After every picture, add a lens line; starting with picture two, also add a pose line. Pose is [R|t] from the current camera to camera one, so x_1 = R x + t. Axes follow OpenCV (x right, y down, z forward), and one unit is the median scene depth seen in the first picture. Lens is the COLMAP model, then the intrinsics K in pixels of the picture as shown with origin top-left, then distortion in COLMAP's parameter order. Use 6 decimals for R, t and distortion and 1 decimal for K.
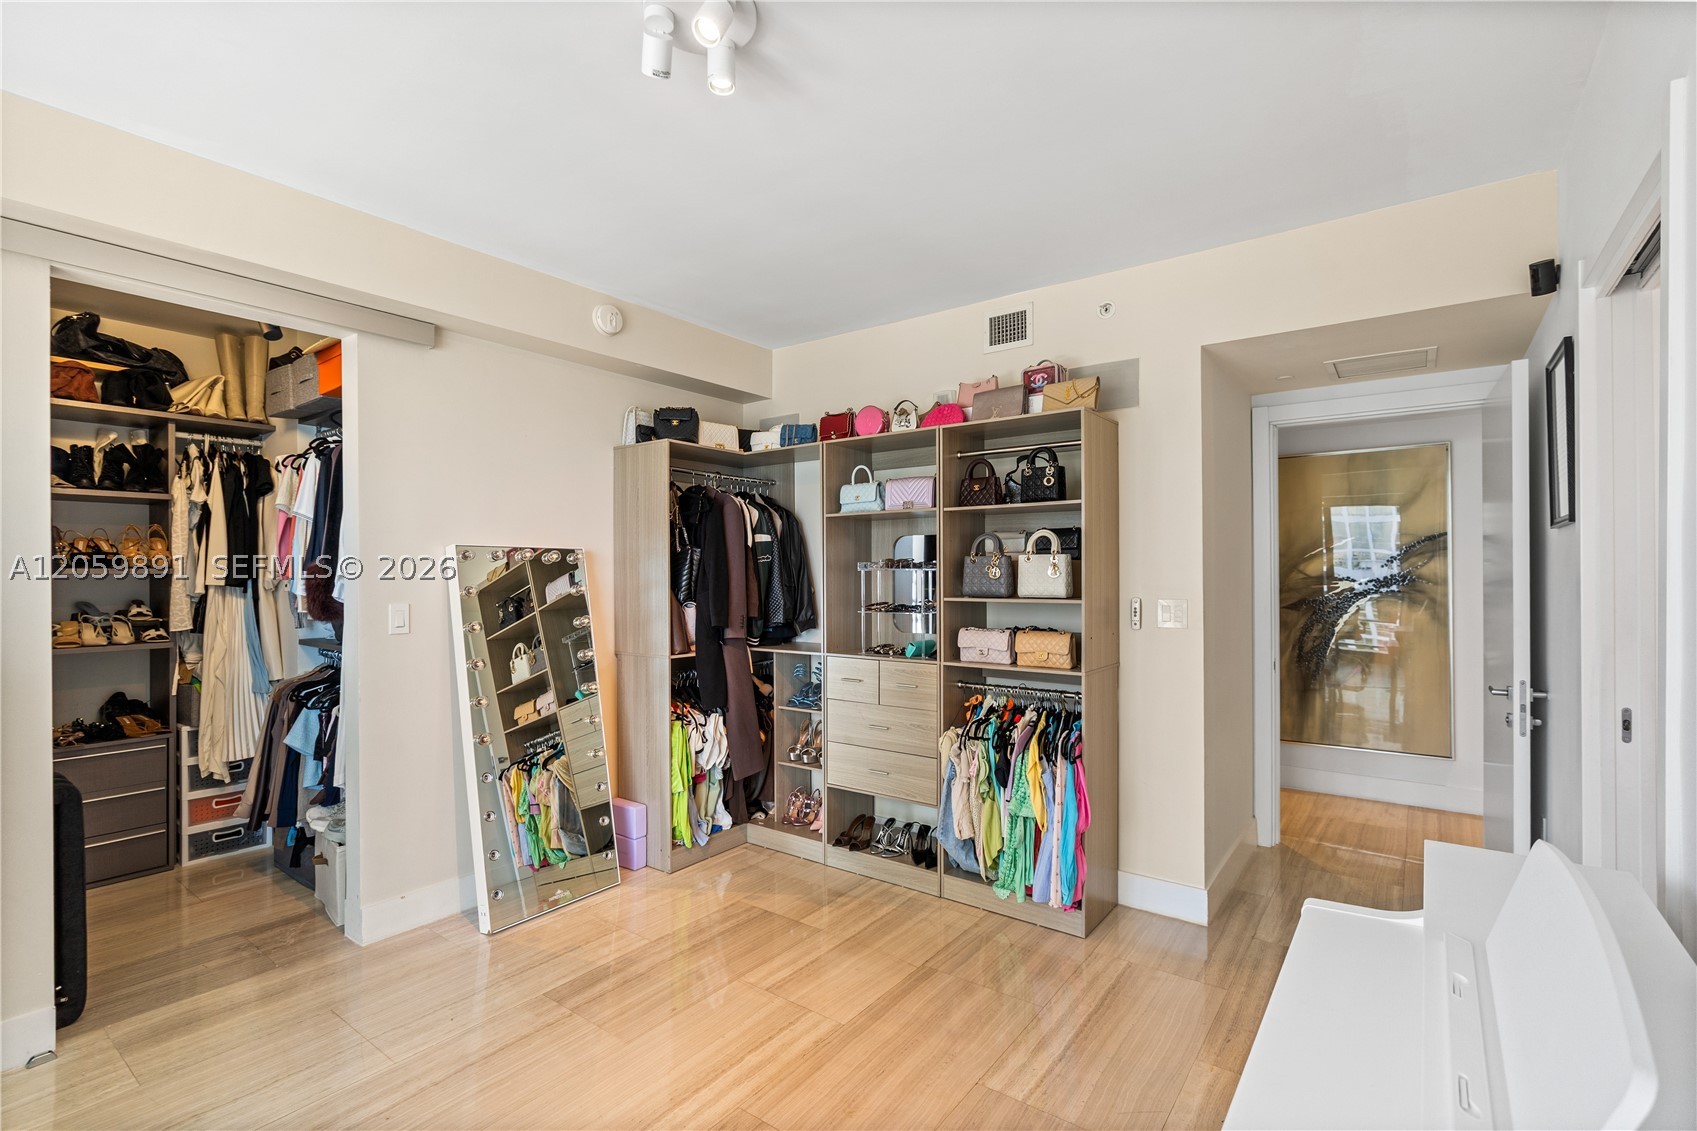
lens RADIAL K [[769.1, 0, 851.0], [0, 769.1, 564.6], [0, 0, 1]] dist [-0.009723, 0.006361]
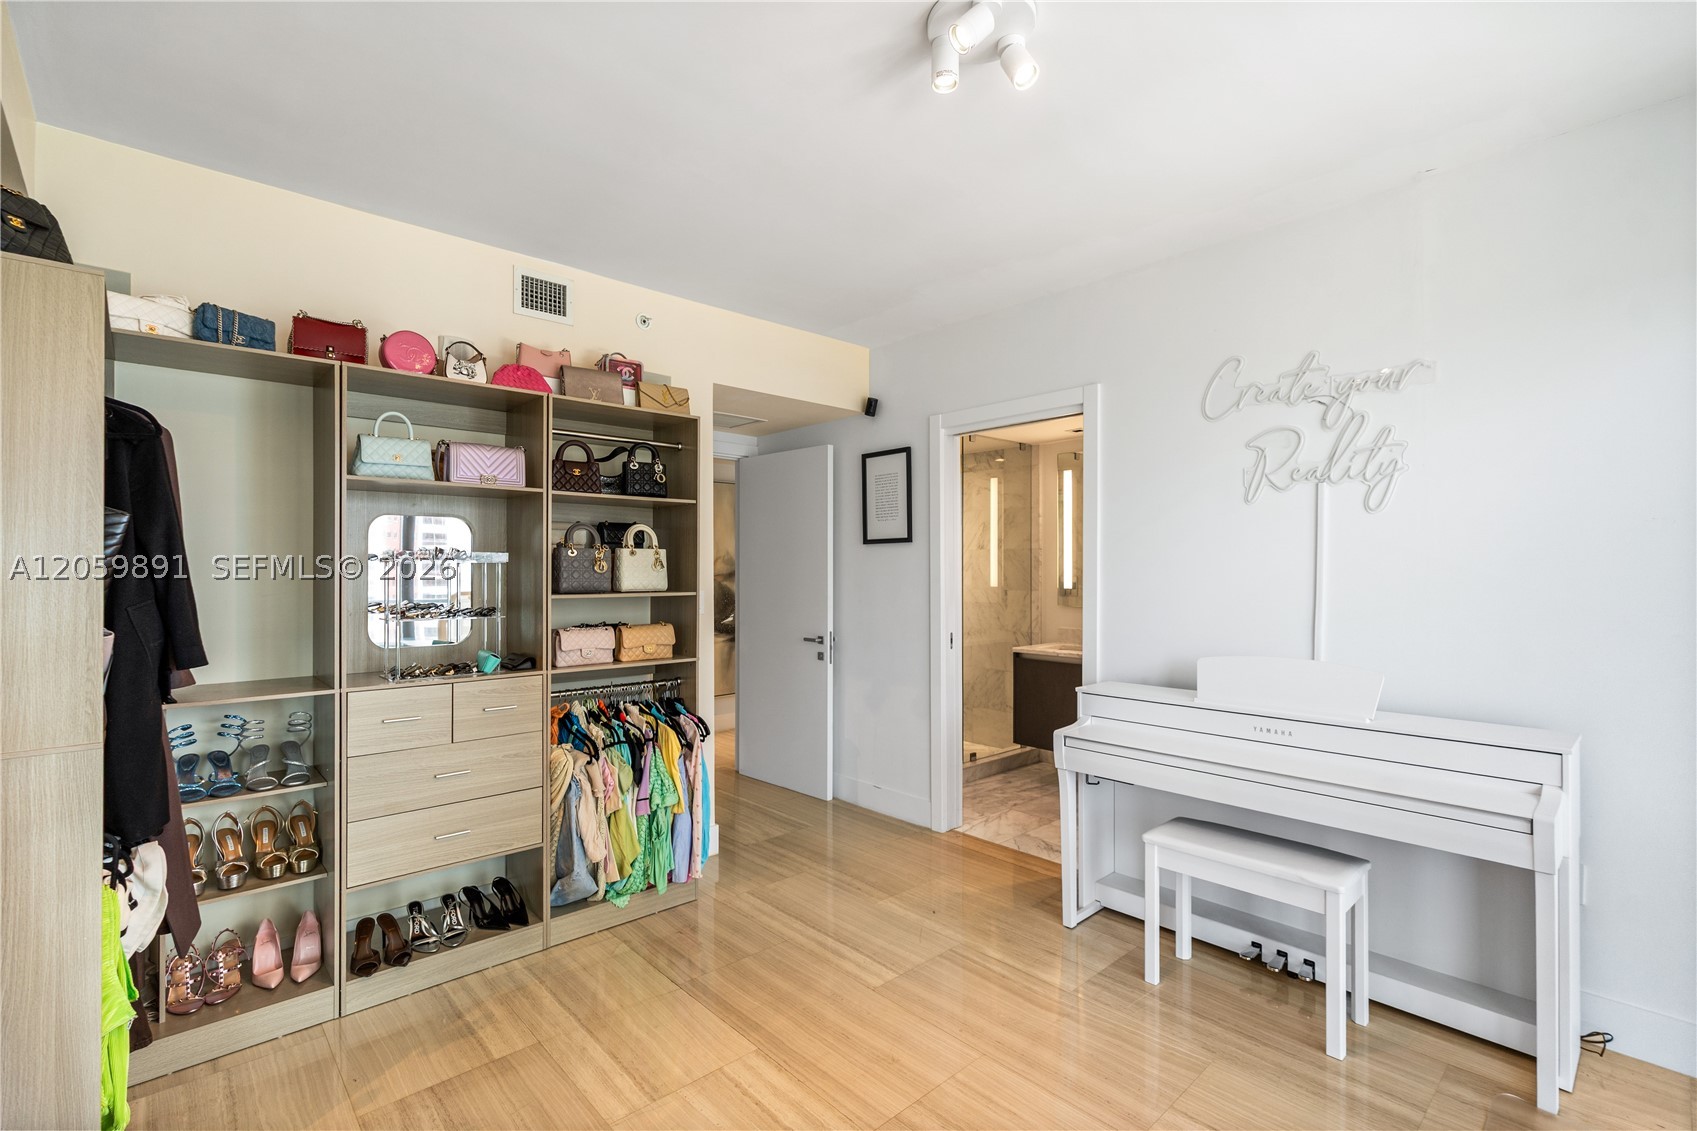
lens RADIAL K [[770.5, 0, 840.0], [0, 770.5, 556.2], [0, 0, 1]] dist [-0.000326, 0.000214]
pose [[0.193465, 0.020812, 0.980886, -0.704927], [-0.011283, 0.999756, -0.018987, 0.013162], [-0.981042, -0.007394, 0.193652, 0.553444]]
